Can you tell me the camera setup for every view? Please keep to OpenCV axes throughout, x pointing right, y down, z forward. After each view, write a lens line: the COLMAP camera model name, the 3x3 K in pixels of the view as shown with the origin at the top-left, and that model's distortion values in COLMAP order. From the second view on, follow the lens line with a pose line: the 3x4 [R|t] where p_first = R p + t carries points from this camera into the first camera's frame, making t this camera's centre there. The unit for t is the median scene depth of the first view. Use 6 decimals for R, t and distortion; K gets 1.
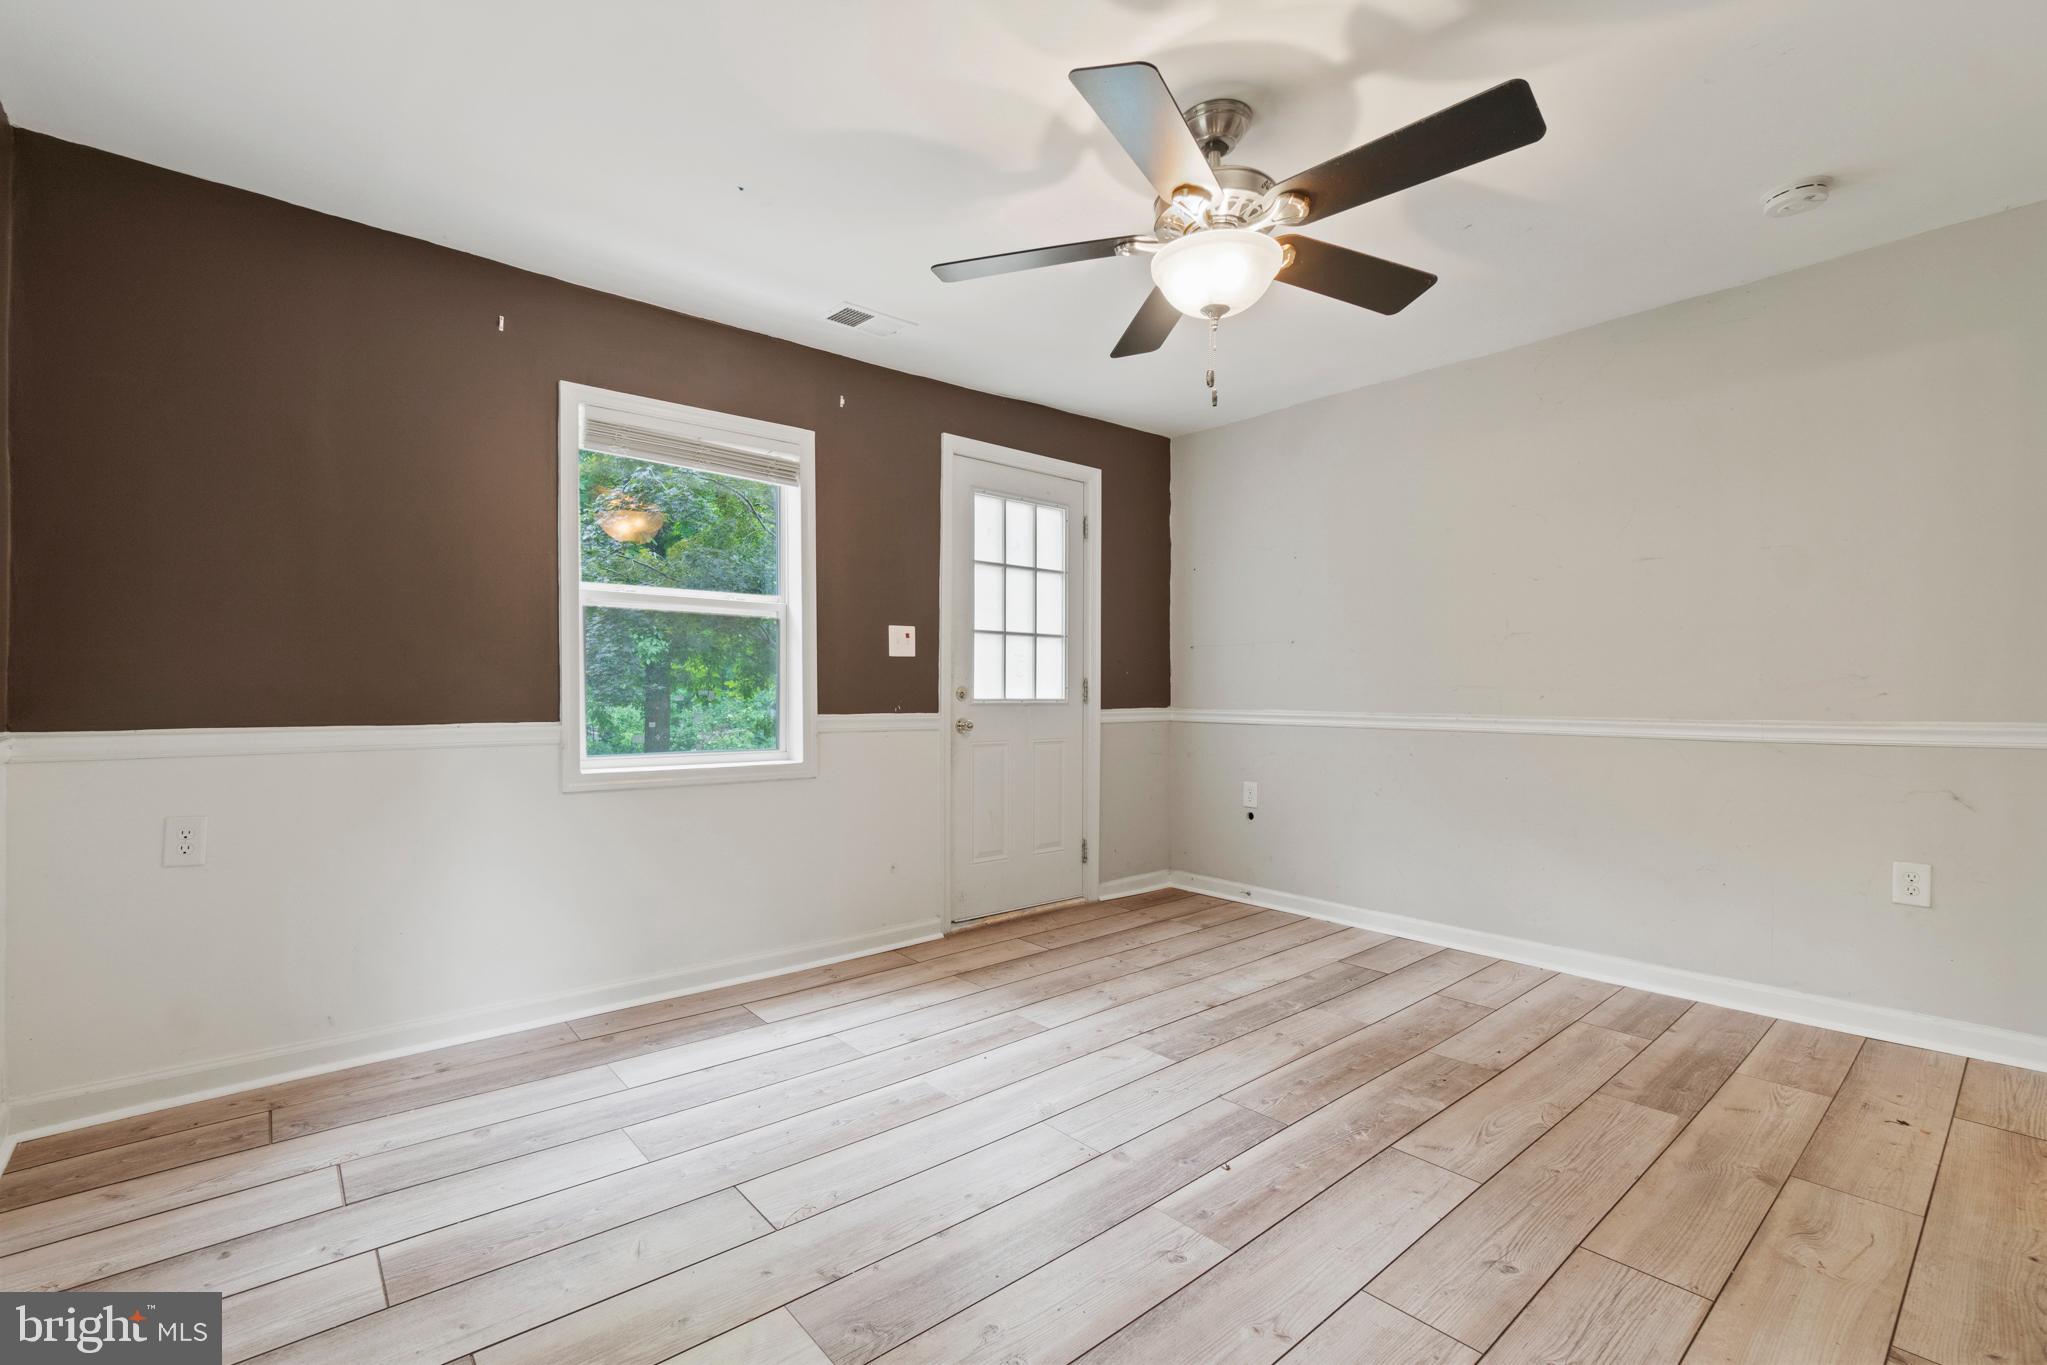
lens RADIAL K [[890.5, 0, 995.9], [0, 890.5, 715.9], [0, 0, 1]] dist [0.000291, 0.001952]
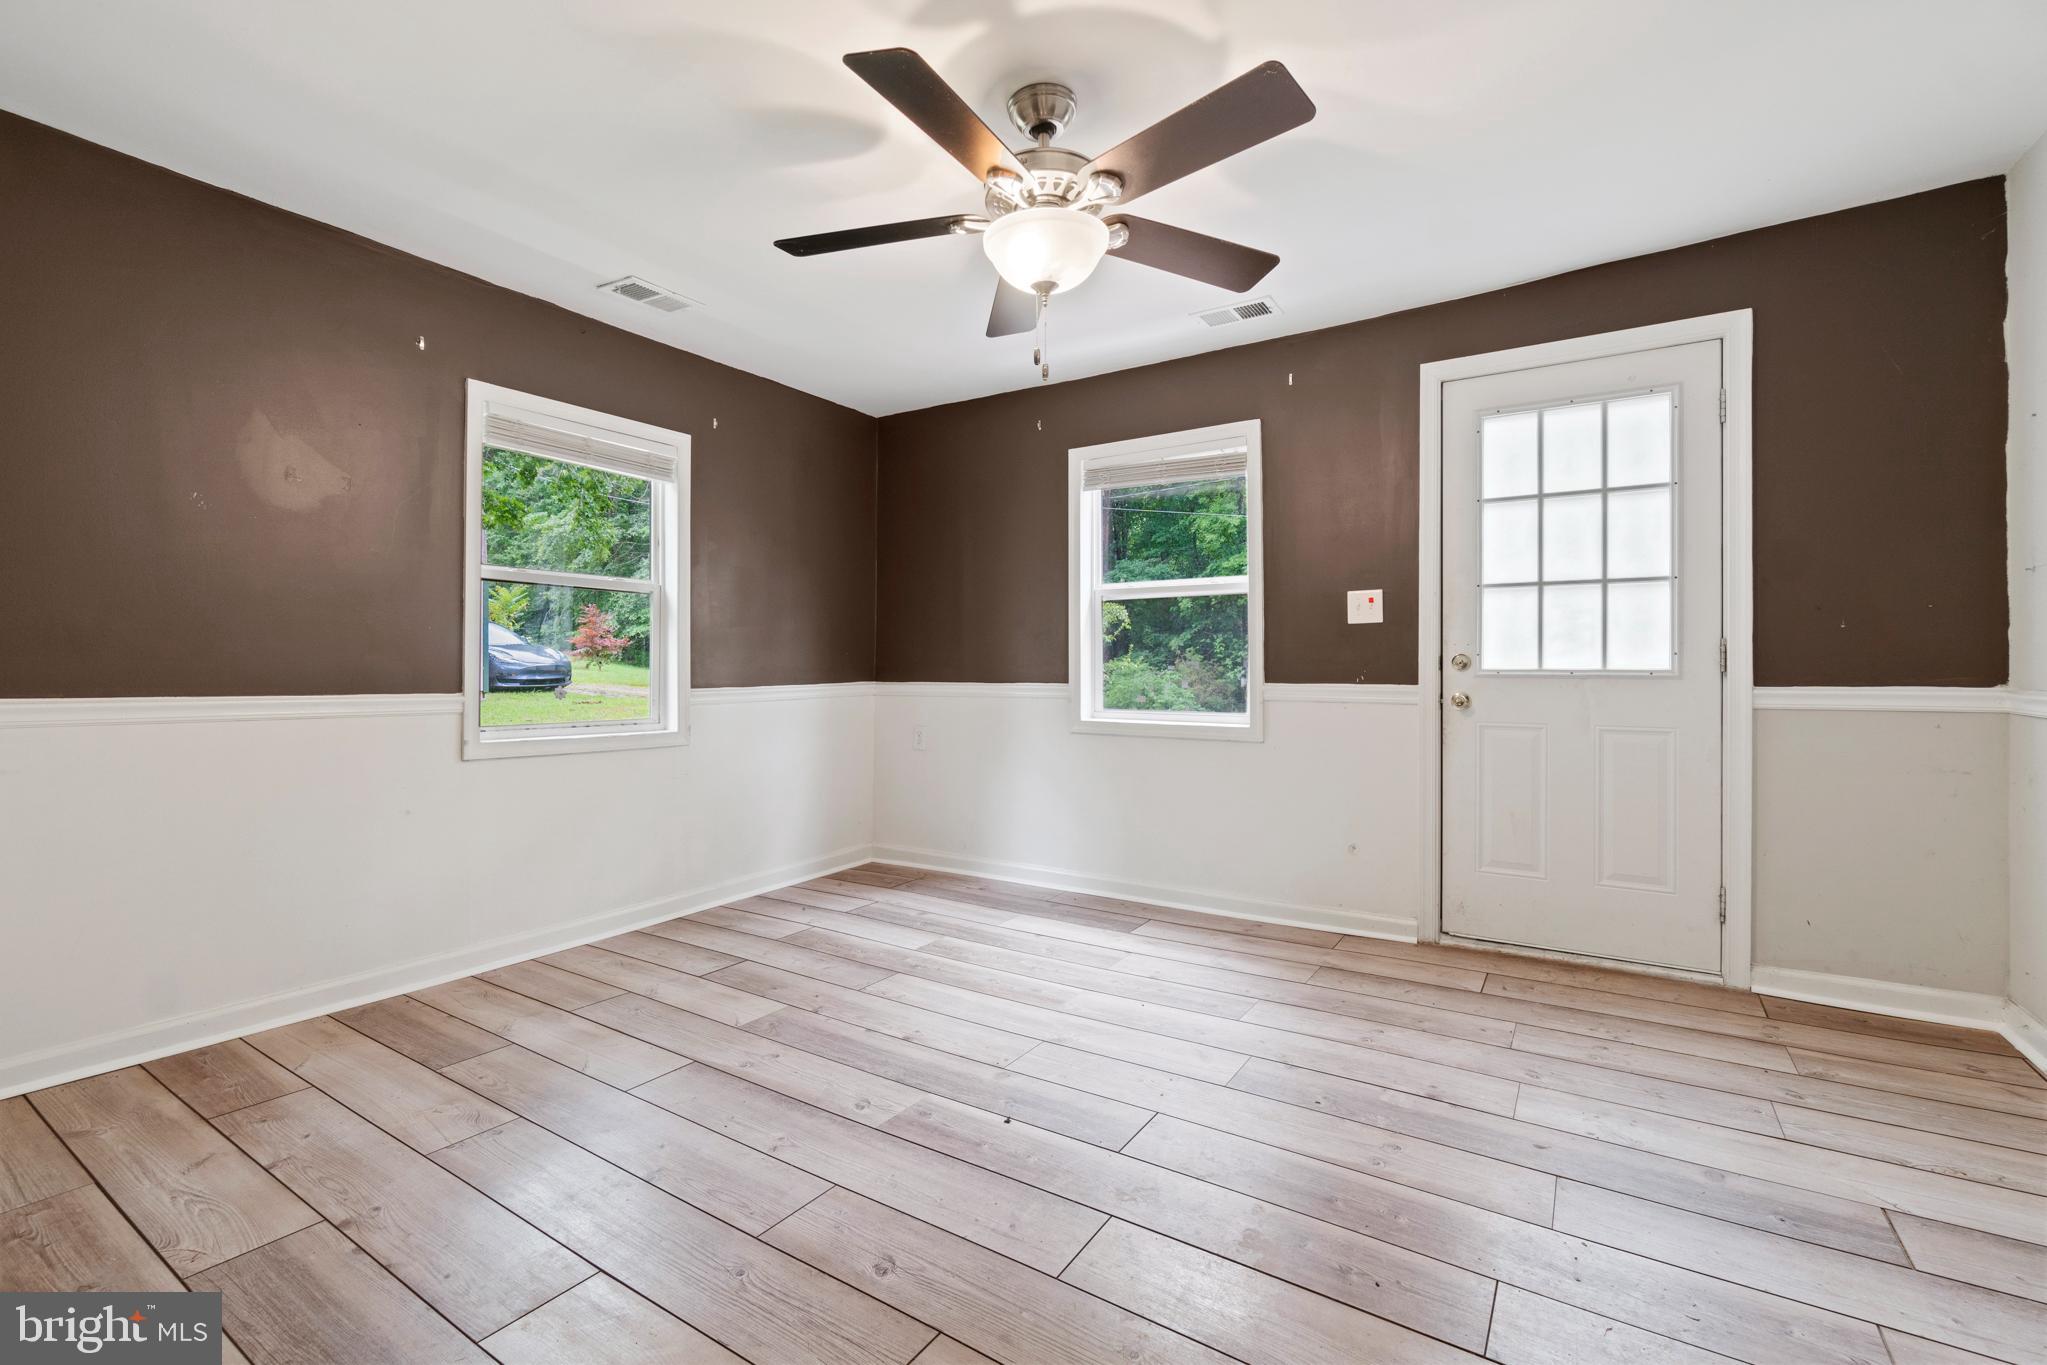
lens RADIAL K [[890.5, 0, 1012.6], [0, 890.5, 670.0], [0, 0, 1]] dist [0.000291, 0.001952]
pose [[0.294009, 0.002945, -0.955798, 0.747124], [-0.021792, 0.999756, -0.003623, -0.006906], [0.955554, 0.021895, 0.294001, 0.414234]]
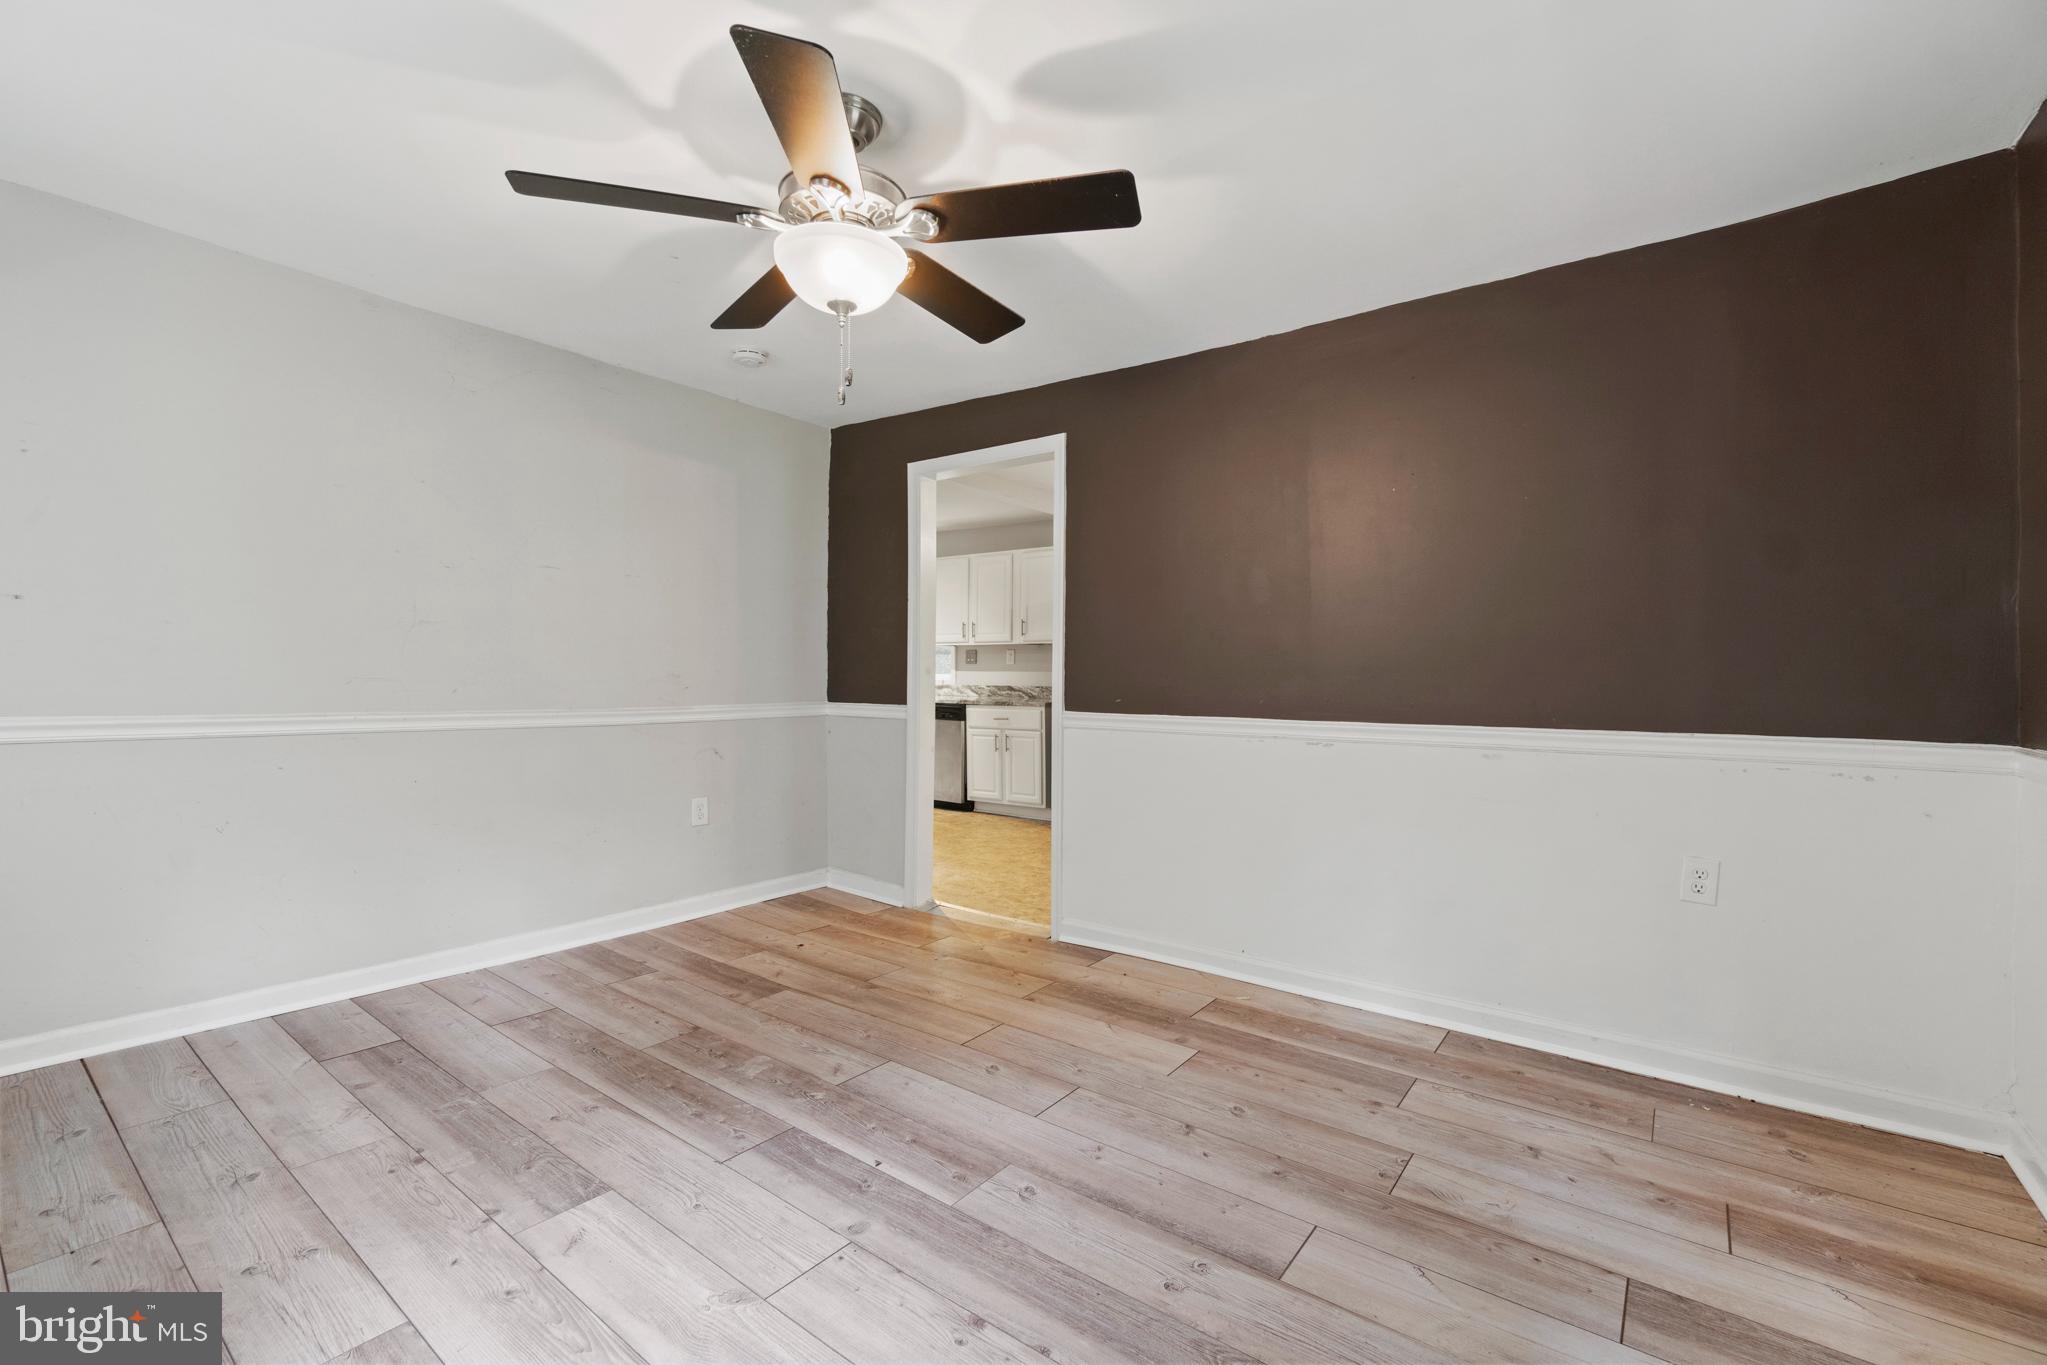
lens RADIAL K [[890.5, 0, 1016.3], [0, 890.5, 686.1], [0, 0, 1]] dist [0.000291, 0.001952]
pose [[-0.222661, -0.008665, 0.974857, -0.461818], [0.012146, 0.999858, 0.011662, -0.030584], [-0.974820, 0.014437, -0.222524, 0.638426]]
